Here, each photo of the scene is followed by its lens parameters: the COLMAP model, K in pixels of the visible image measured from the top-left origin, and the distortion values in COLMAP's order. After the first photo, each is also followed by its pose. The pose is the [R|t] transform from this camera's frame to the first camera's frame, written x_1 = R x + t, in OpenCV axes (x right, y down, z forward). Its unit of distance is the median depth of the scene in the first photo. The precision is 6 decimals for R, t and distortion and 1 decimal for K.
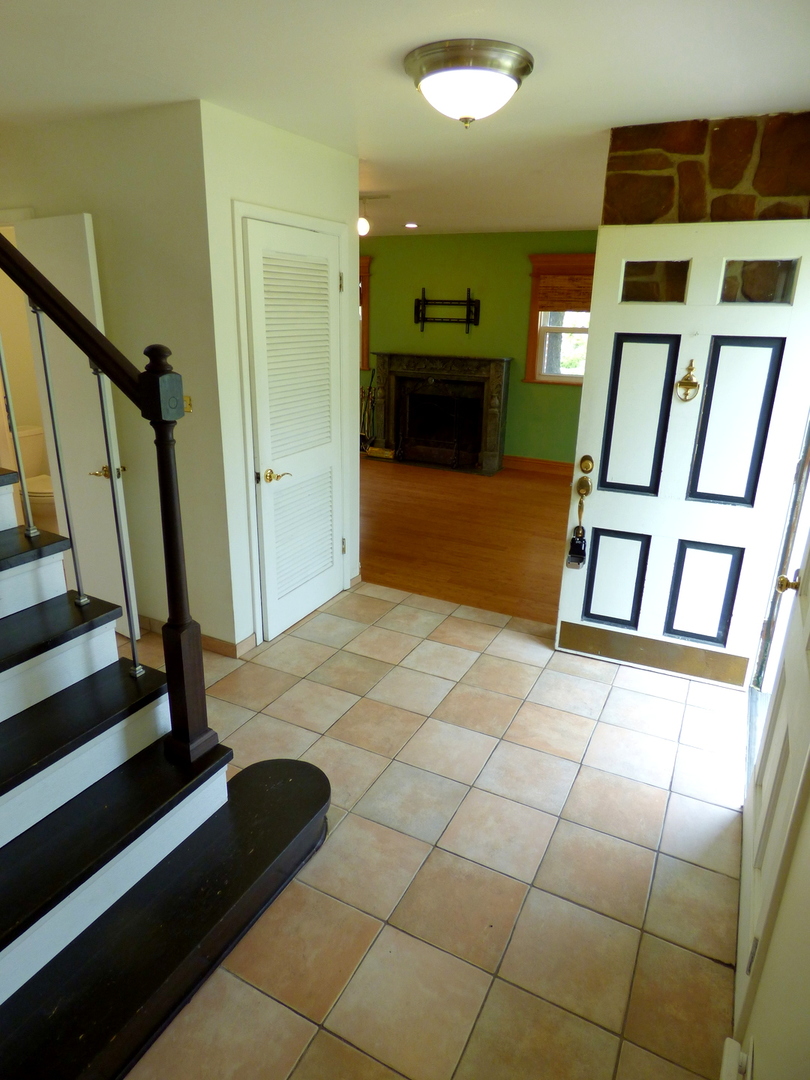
lens RADIAL K [[646.4, 0, 406.1], [0, 646.4, 536.9], [0, 0, 1]] dist [-0.030219, 0.015129]
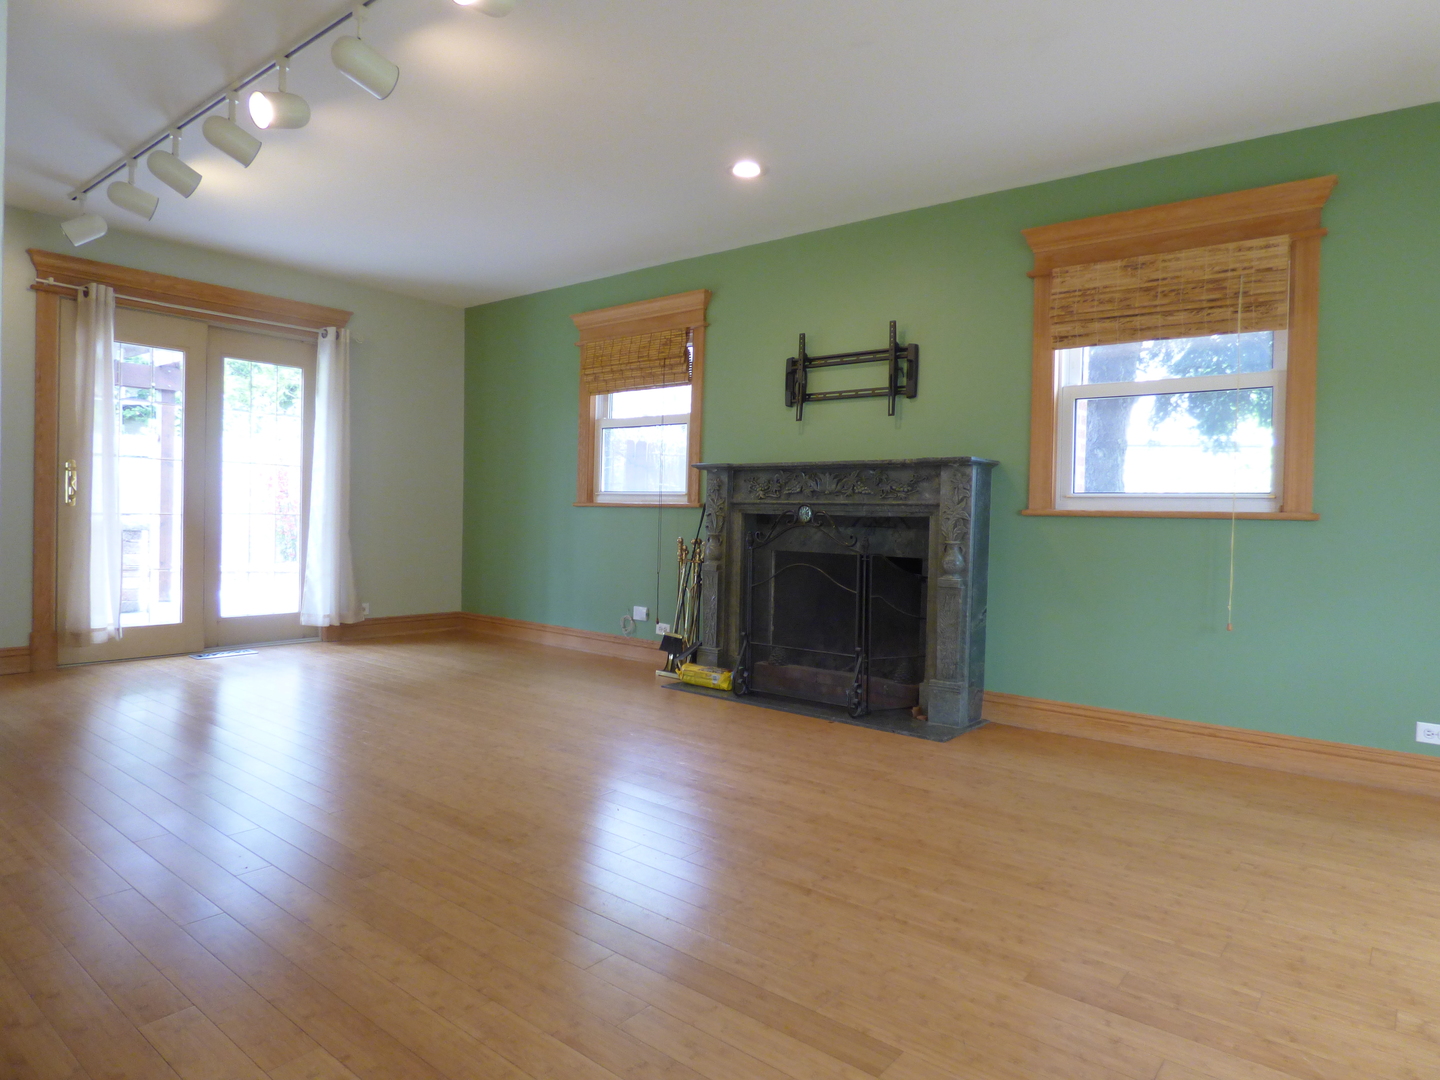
lens RADIAL K [[861.9, 0, 722.9], [0, 861.9, 549.3], [0, 0, 1]] dist [-0.030219, 0.015129]
pose [[0.977016, 0.008137, -0.213009, 0.107289], [-0.071824, 0.953406, -0.293016, -0.041352], [0.200699, 0.301580, 0.932078, 0.438463]]
